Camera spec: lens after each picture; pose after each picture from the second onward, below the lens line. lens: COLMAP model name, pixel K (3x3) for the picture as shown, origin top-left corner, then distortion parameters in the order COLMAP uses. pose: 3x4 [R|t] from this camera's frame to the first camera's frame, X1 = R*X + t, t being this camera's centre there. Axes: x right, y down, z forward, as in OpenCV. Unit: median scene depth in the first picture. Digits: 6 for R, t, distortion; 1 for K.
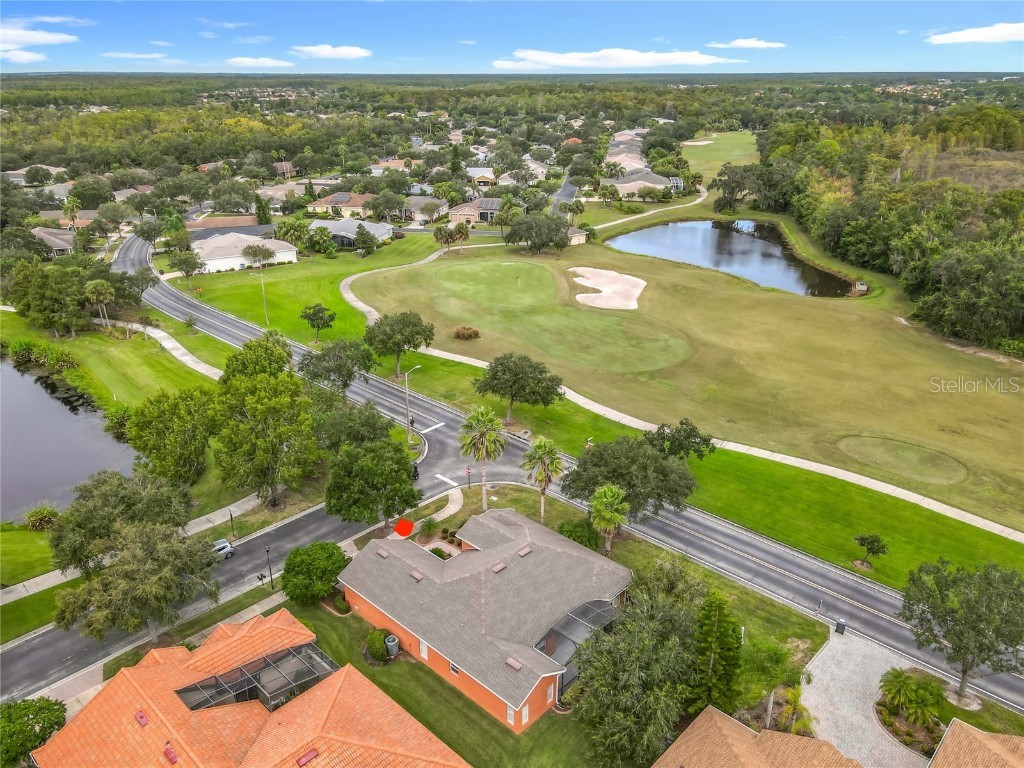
lens RADIAL K [[777.8, 0, 506.3], [0, 777.8, 329.3], [0, 0, 1]] dist [0.018413, 0.007130]
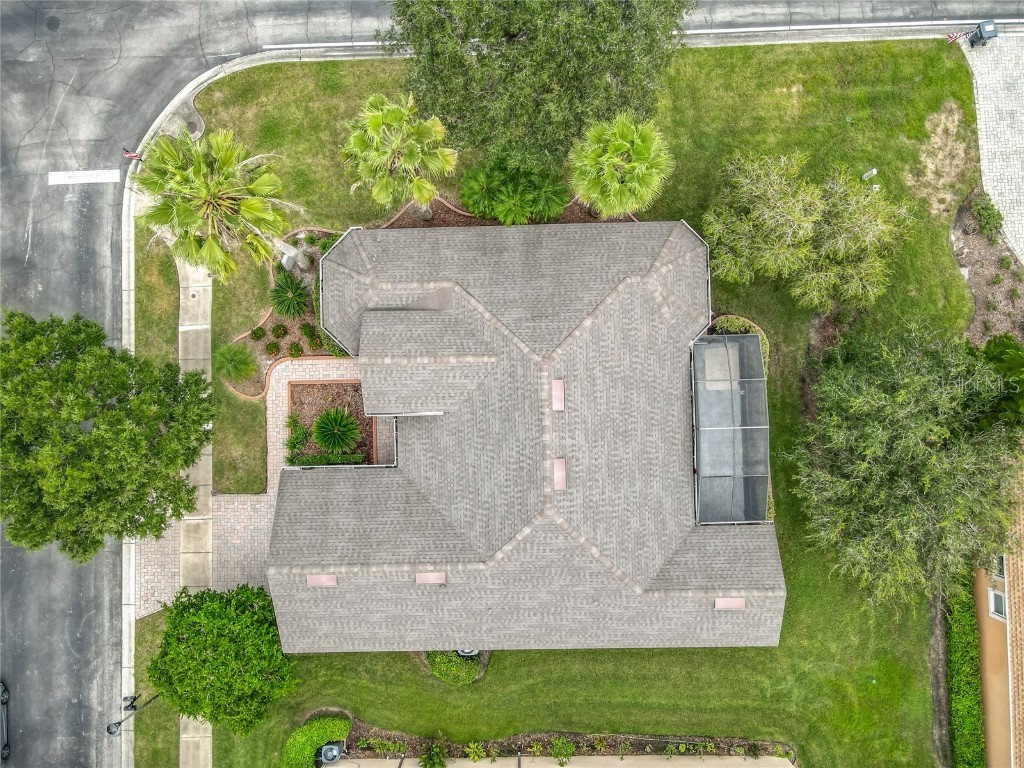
lens RADIAL K [[777.8, 0, 506.3], [0, 777.8, 329.3], [0, 0, 1]] dist [0.018413, 0.007130]
pose [[0.704261, -0.709923, 0.005048, 0.016336], [0.247710, 0.252386, 0.935383, -0.085925], [-0.665324, -0.657504, 0.353600, 0.433113]]
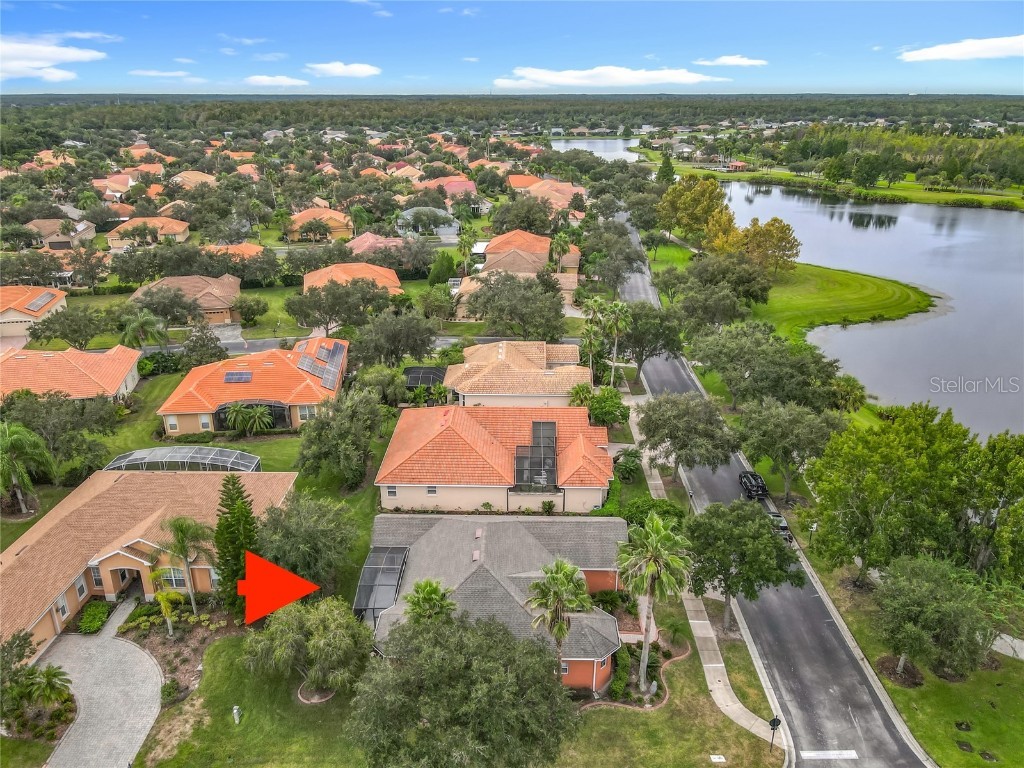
lens RADIAL K [[764.0, 0, 512.0], [0, 764.0, 384.0], [0, 0, 1]] dist [-0.002513, 0.043193]
pose [[-0.734255, 0.243069, -0.633867, 0.242935], [-0.215237, 0.802181, 0.556937, -0.177043], [0.643850, 0.545365, -0.536688, 0.677453]]
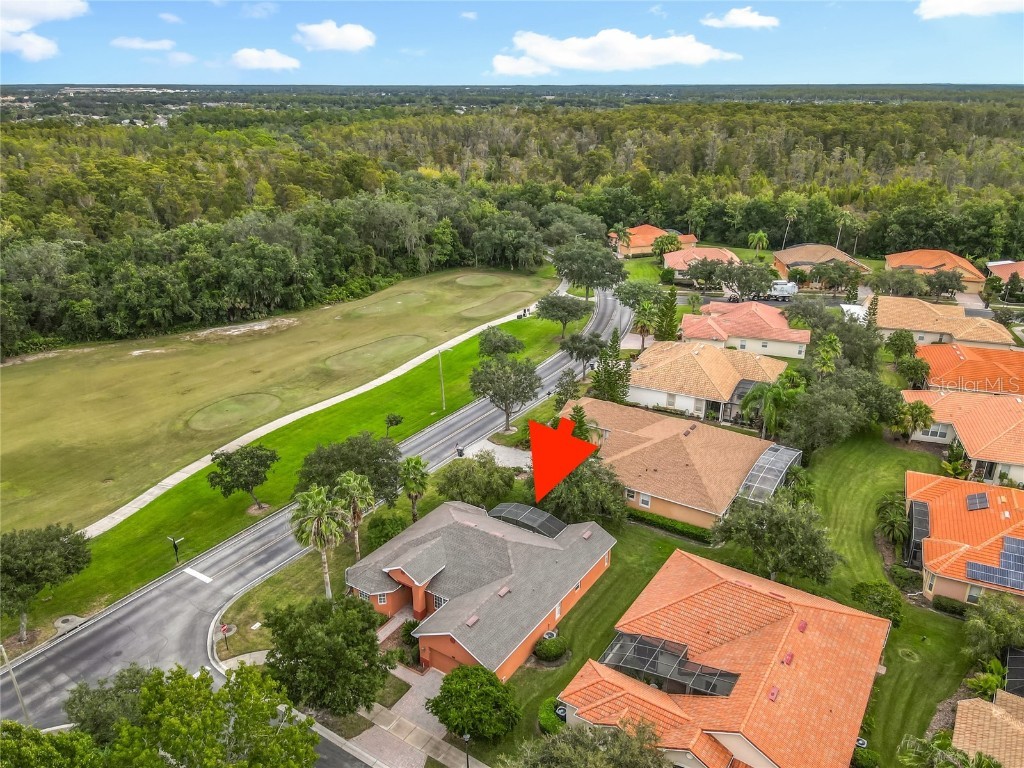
lens RADIAL K [[764.0, 0, 512.0], [0, 764.0, 384.0], [0, 0, 1]] dist [-0.002513, 0.043193]
pose [[-0.182112, -0.359894, 0.915047, -0.443046], [0.309032, 0.862504, 0.400732, -0.147076], [-0.933453, 0.355757, -0.045854, 0.452847]]
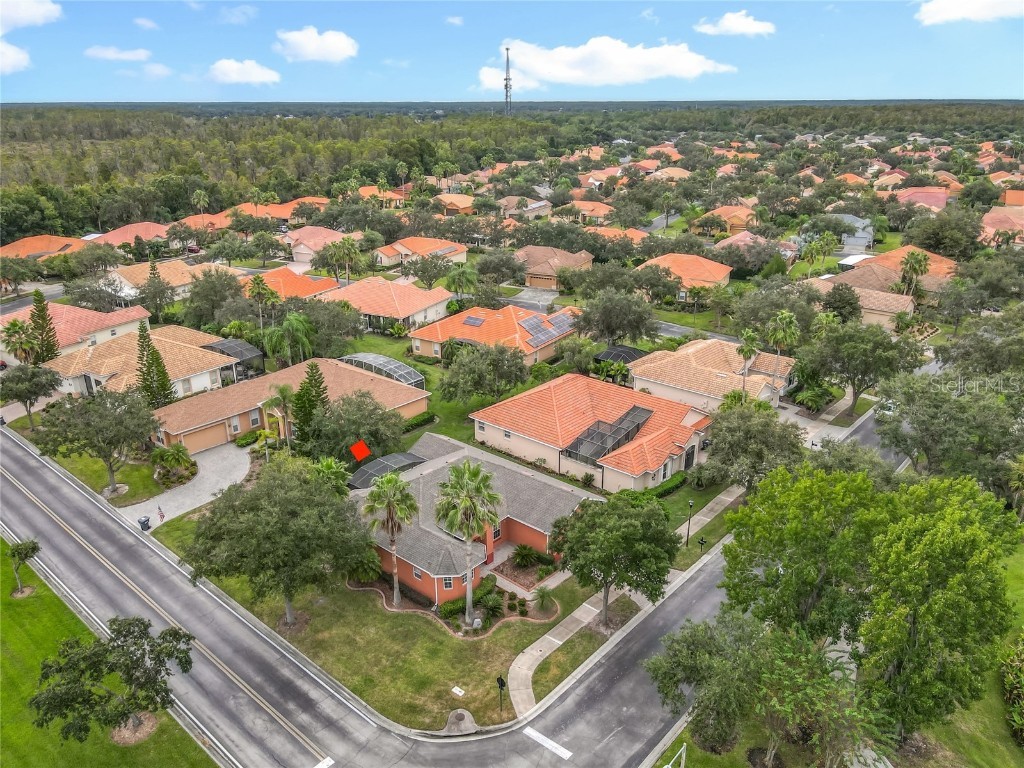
lens RADIAL K [[777.8, 0, 506.3], [0, 777.8, 329.3], [0, 0, 1]] dist [0.018413, 0.007130]
pose [[-0.999218, 0.019998, -0.034123, -0.024284], [-0.003180, 0.819344, 0.573294, -0.233534], [0.039424, 0.572954, -0.818639, 0.860419]]
